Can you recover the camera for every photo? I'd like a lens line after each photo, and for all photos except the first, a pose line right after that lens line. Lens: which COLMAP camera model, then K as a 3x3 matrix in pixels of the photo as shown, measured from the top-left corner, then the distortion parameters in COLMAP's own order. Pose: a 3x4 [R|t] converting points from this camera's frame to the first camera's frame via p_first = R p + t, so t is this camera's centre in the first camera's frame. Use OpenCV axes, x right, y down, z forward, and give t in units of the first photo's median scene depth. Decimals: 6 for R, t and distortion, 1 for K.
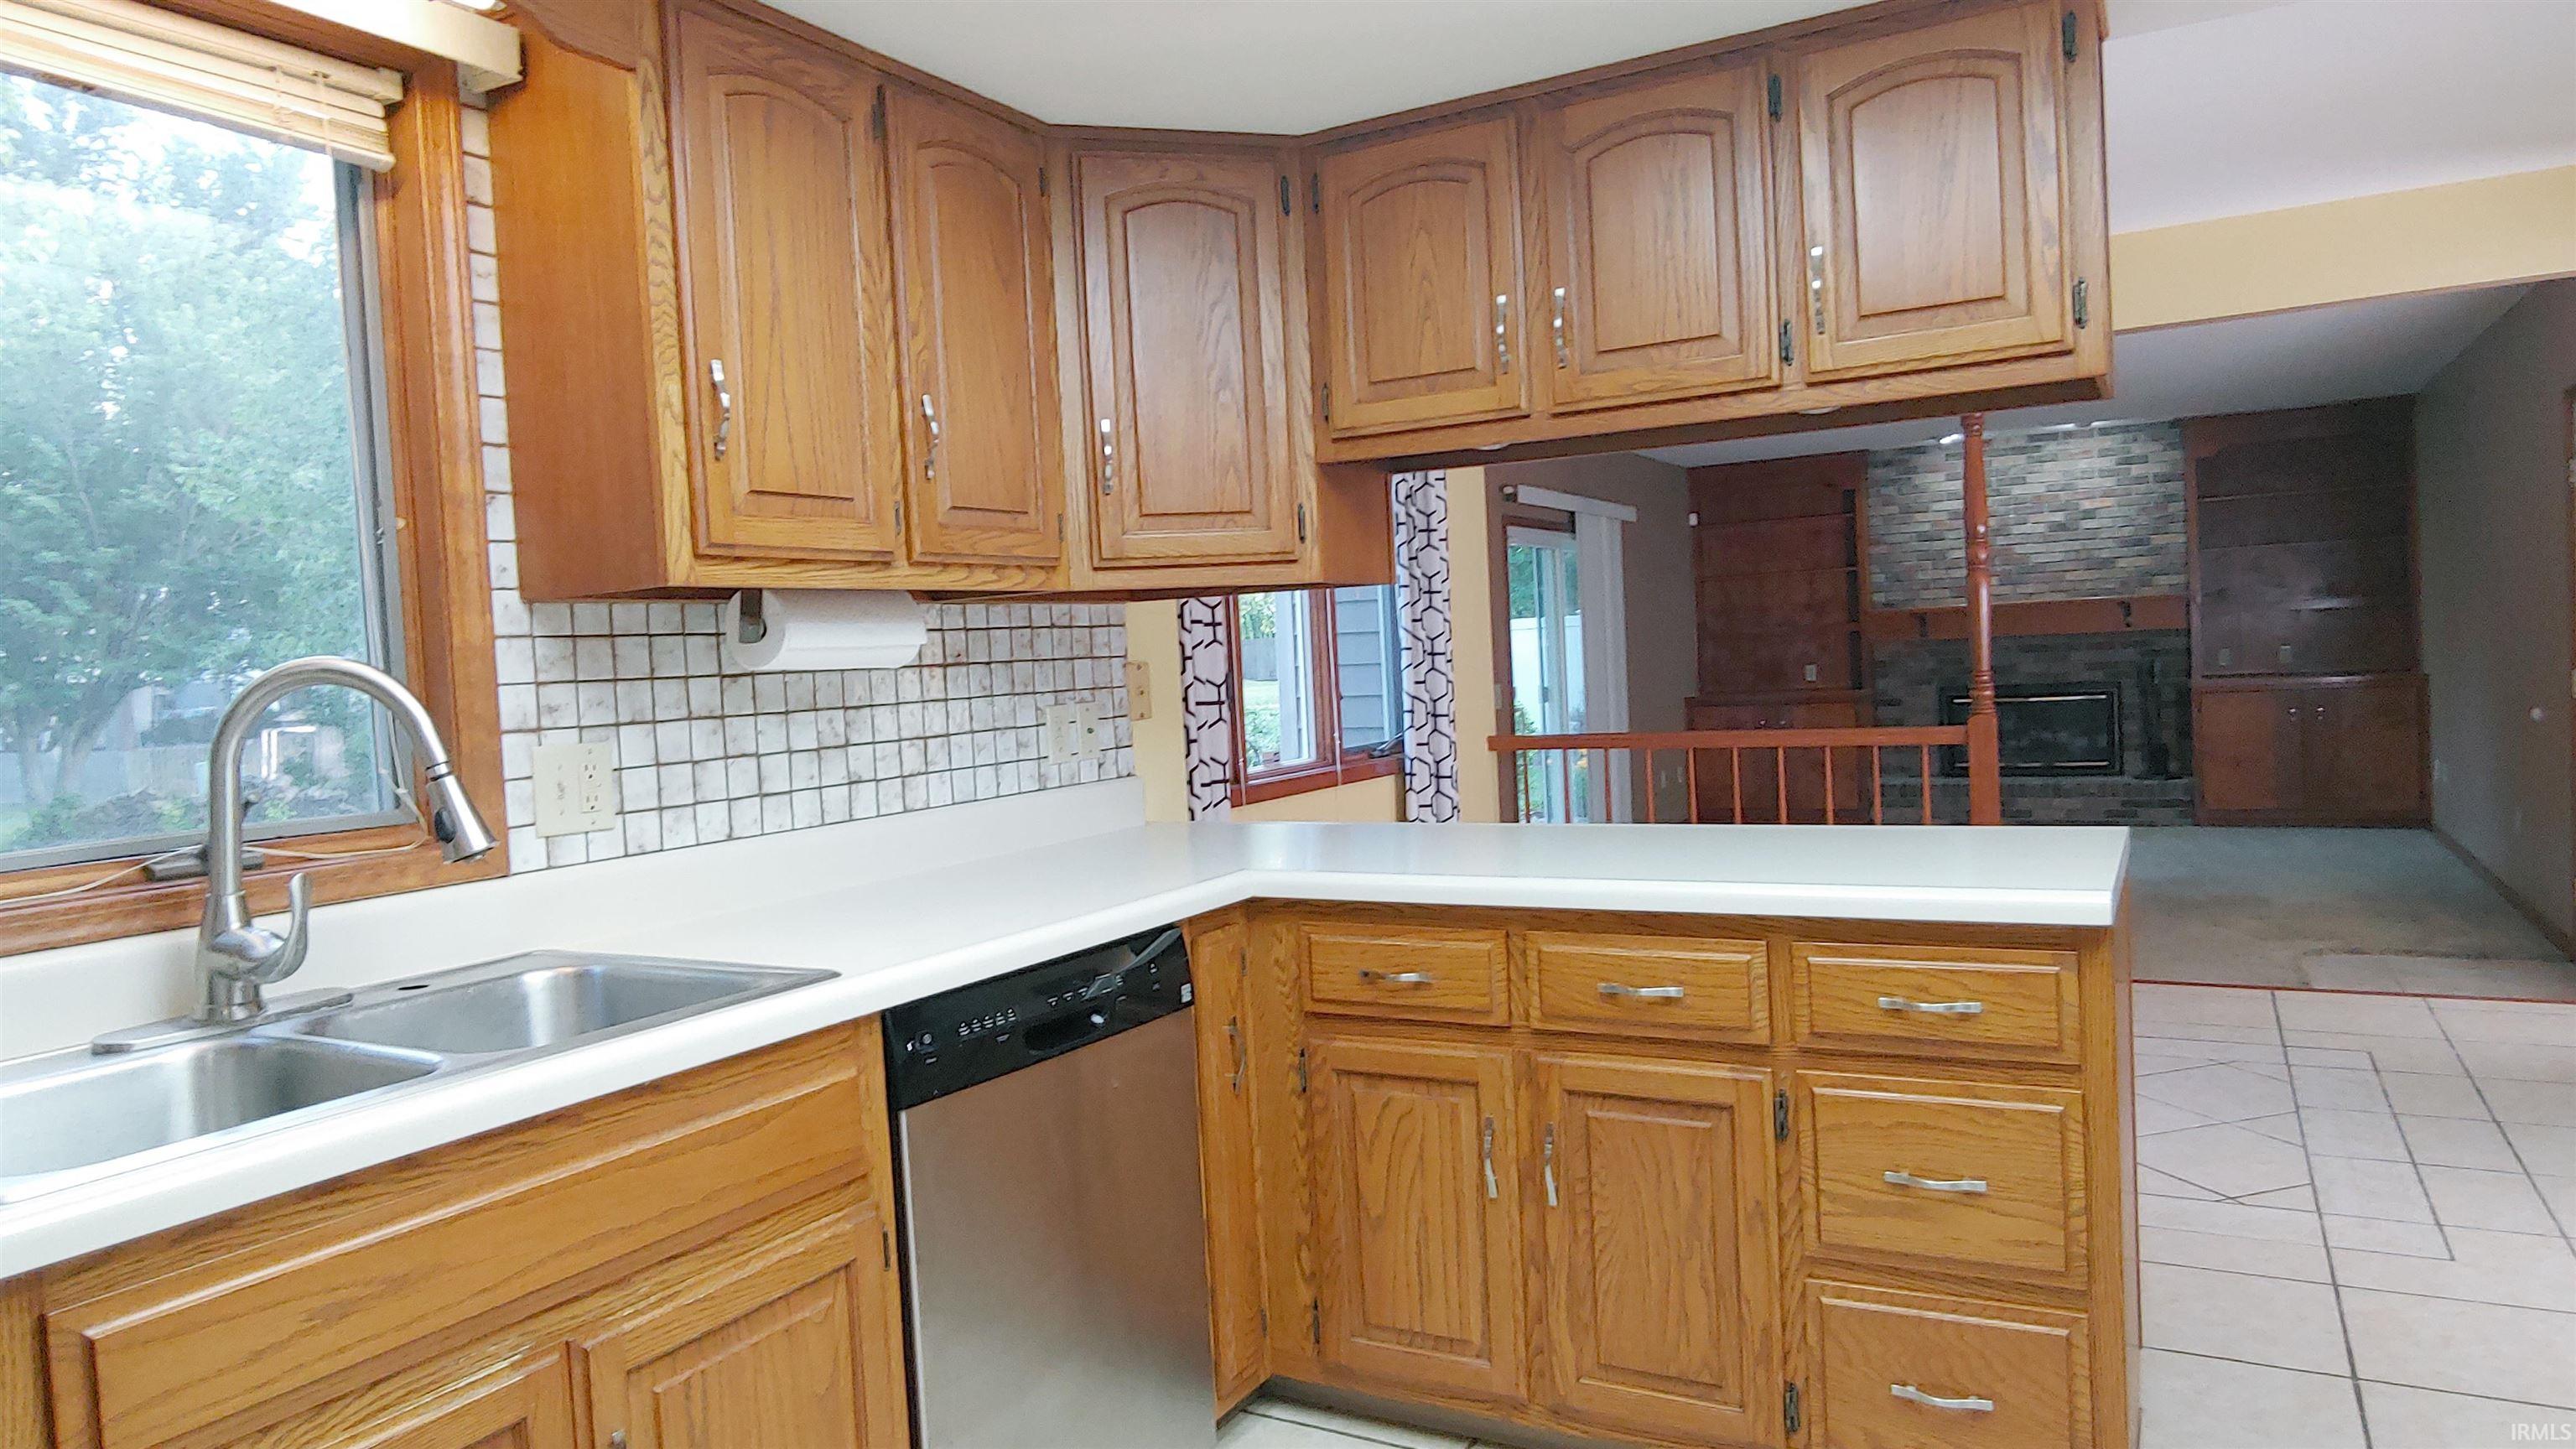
lens RADIAL K [[1583.9, 0, 1272.9], [0, 1583.9, 717.2], [0, 0, 1]] dist [-0.027761, -0.000706]
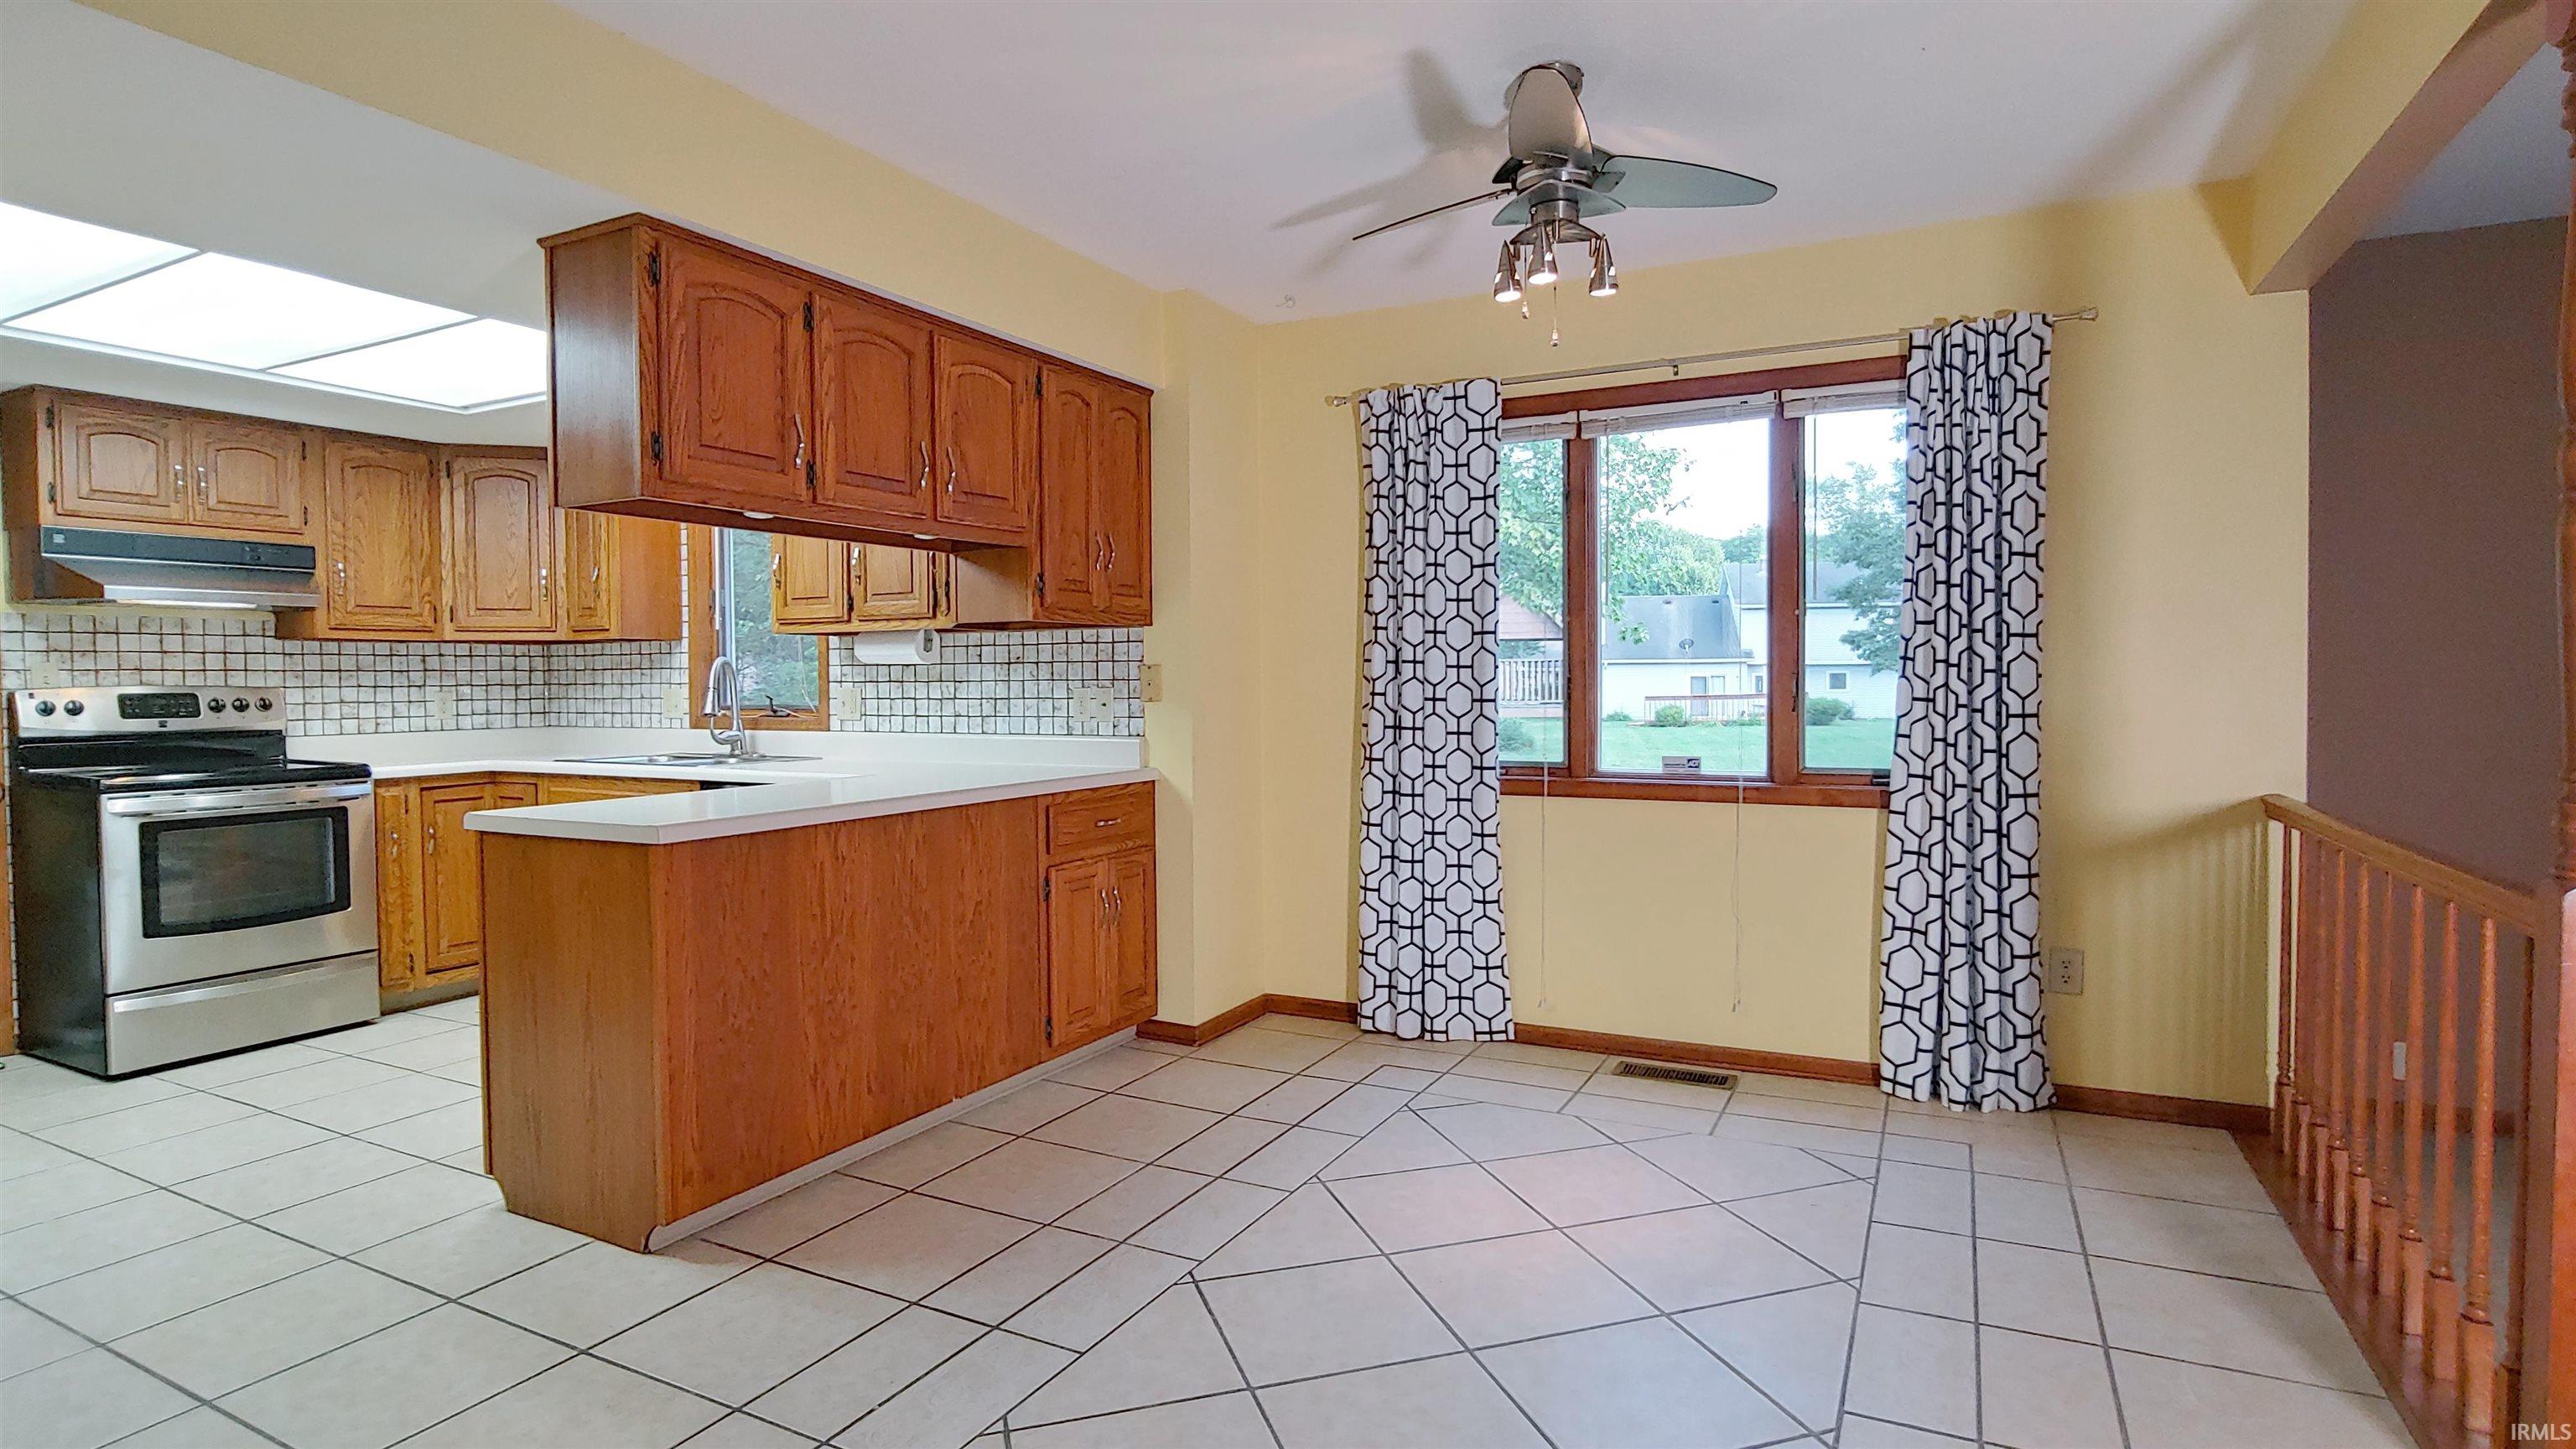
lens RADIAL K [[1275.0, 0, 1295.8], [0, 1275.0, 712.9], [0, 0, 1]] dist [-0.016597, -0.002950]
pose [[0.039788, 0.077556, -0.996194, 1.698046], [-0.033642, 0.996522, 0.076238, -0.126690], [0.998642, 0.030481, 0.042259, 1.576274]]
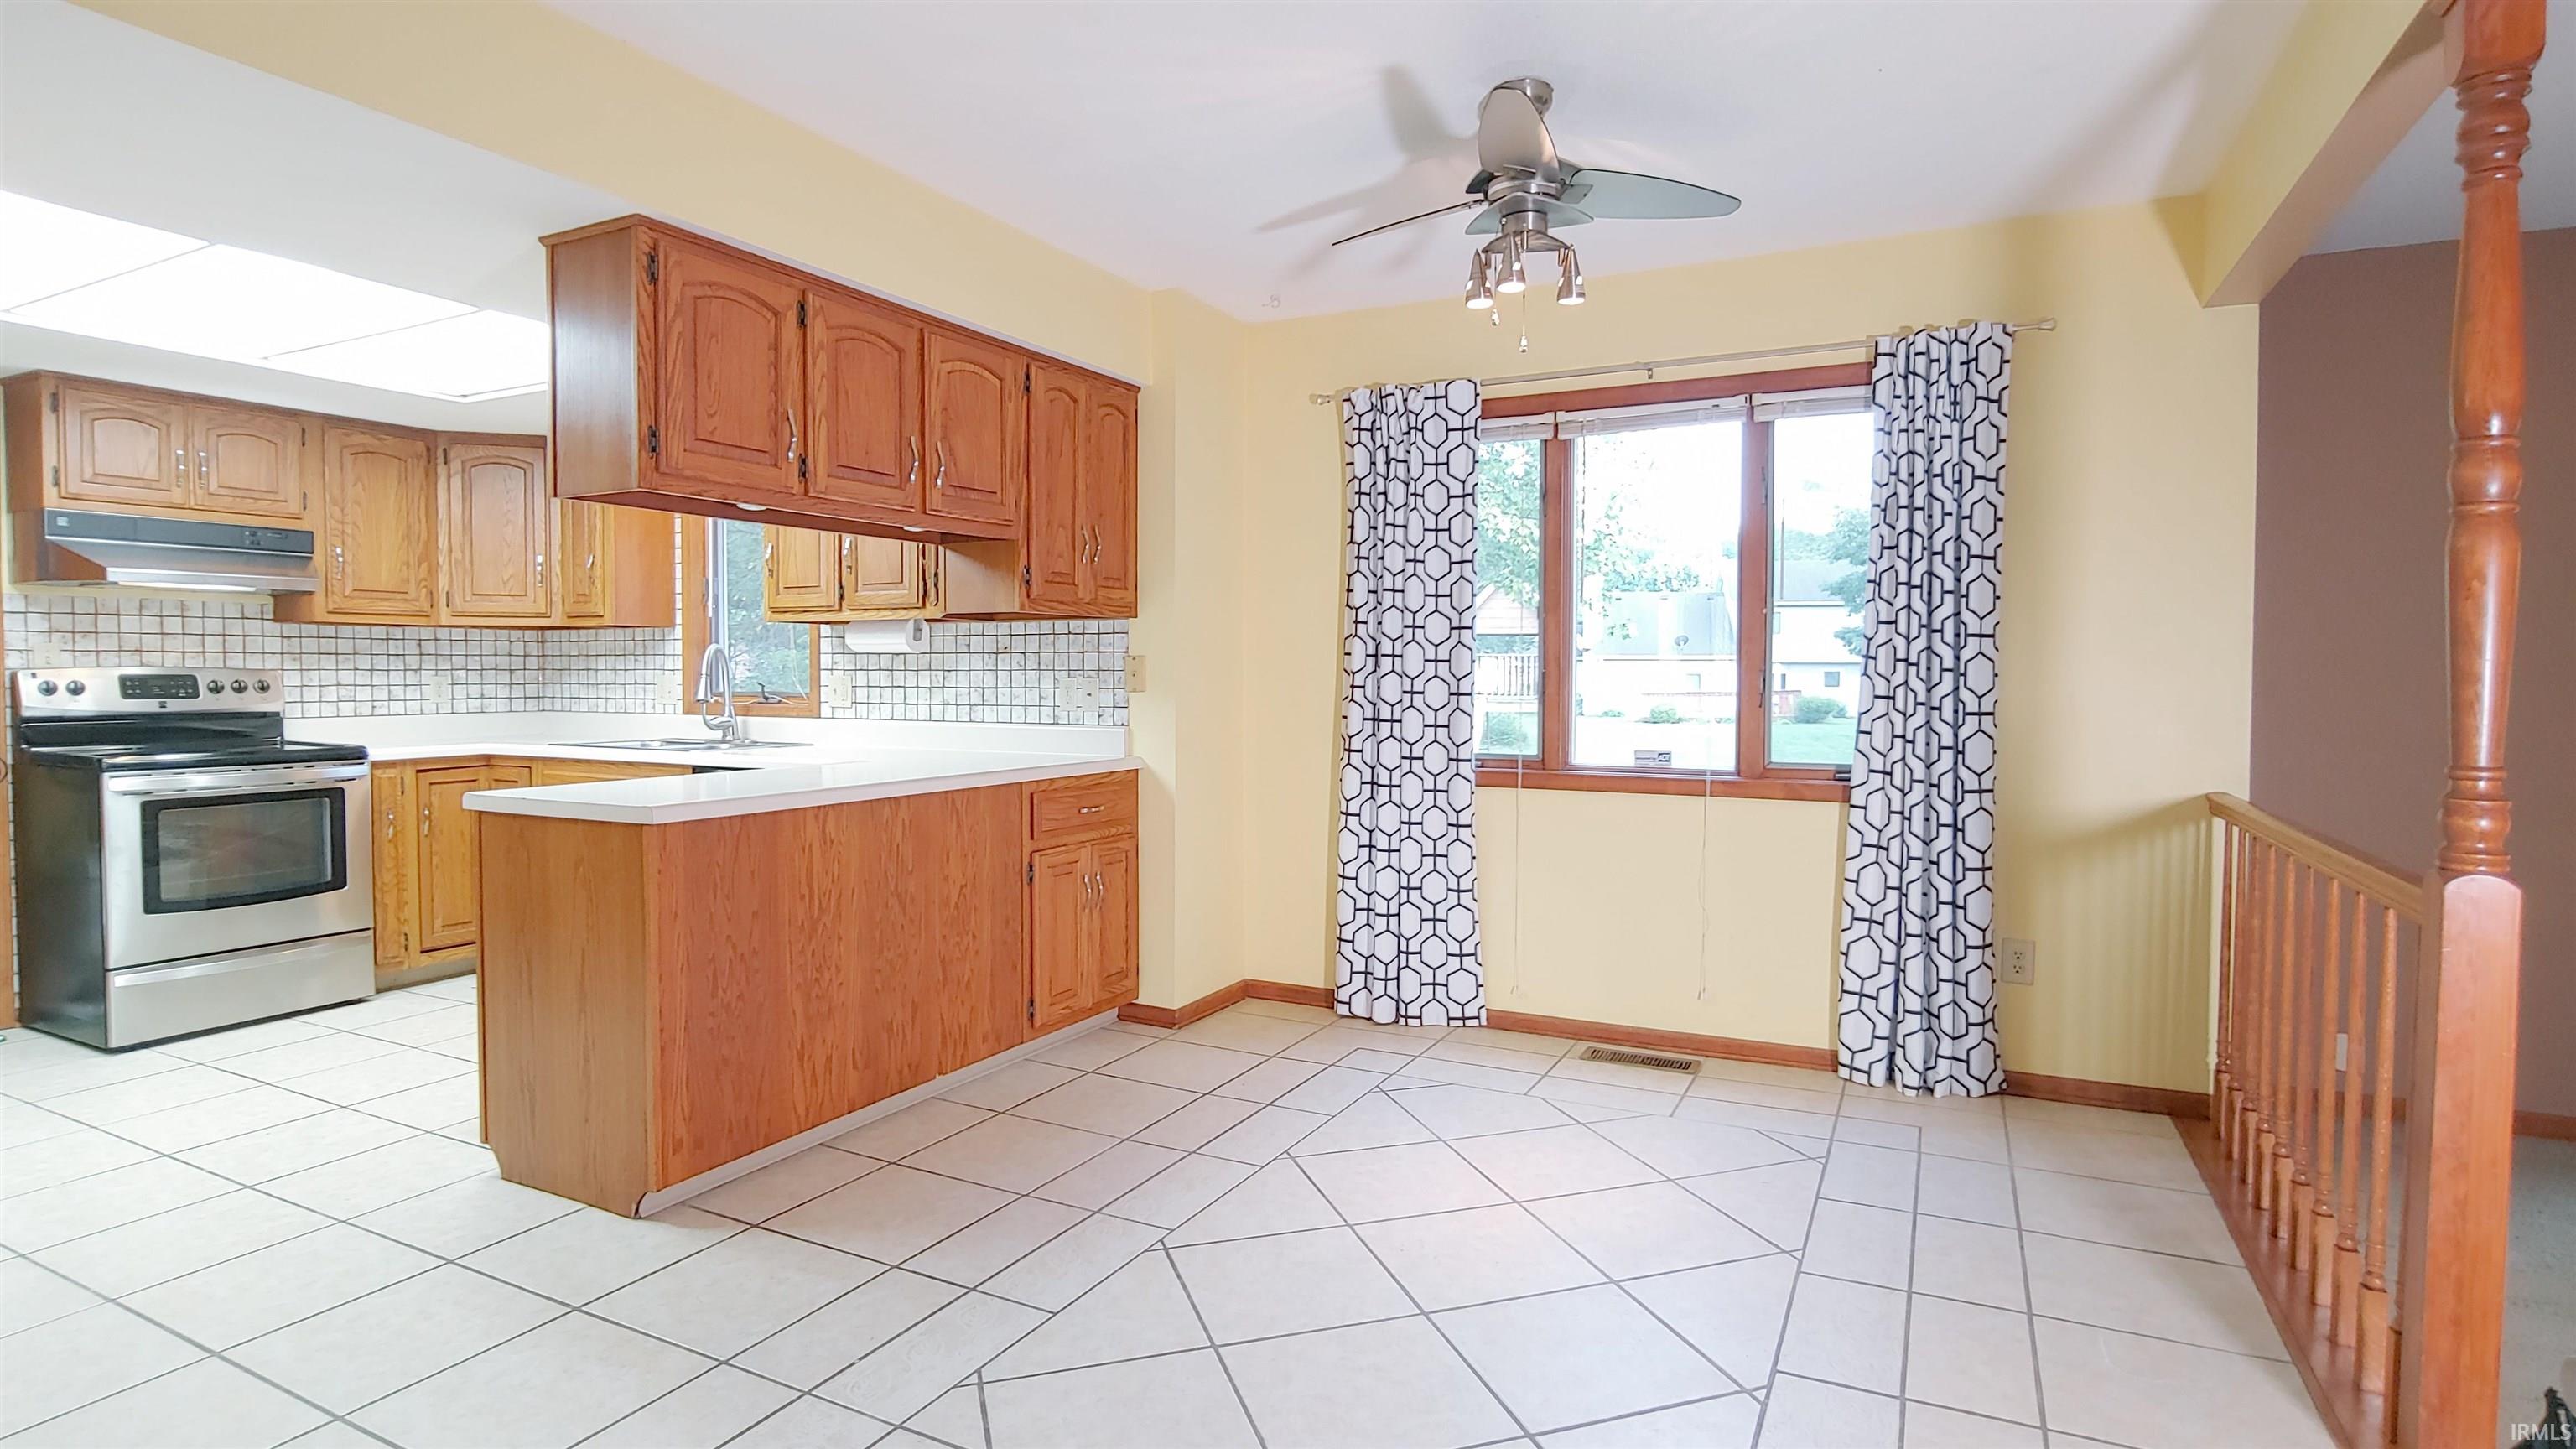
lens RADIAL K [[1275.0, 0, 1296.6], [0, 1275.0, 710.9], [0, 0, 1]] dist [-0.016597, -0.002950]
pose [[0.044969, 0.081992, -0.995618, 1.739384], [-0.043829, 0.995828, 0.080030, -0.128757], [0.998026, 0.040039, 0.048375, 1.592044]]
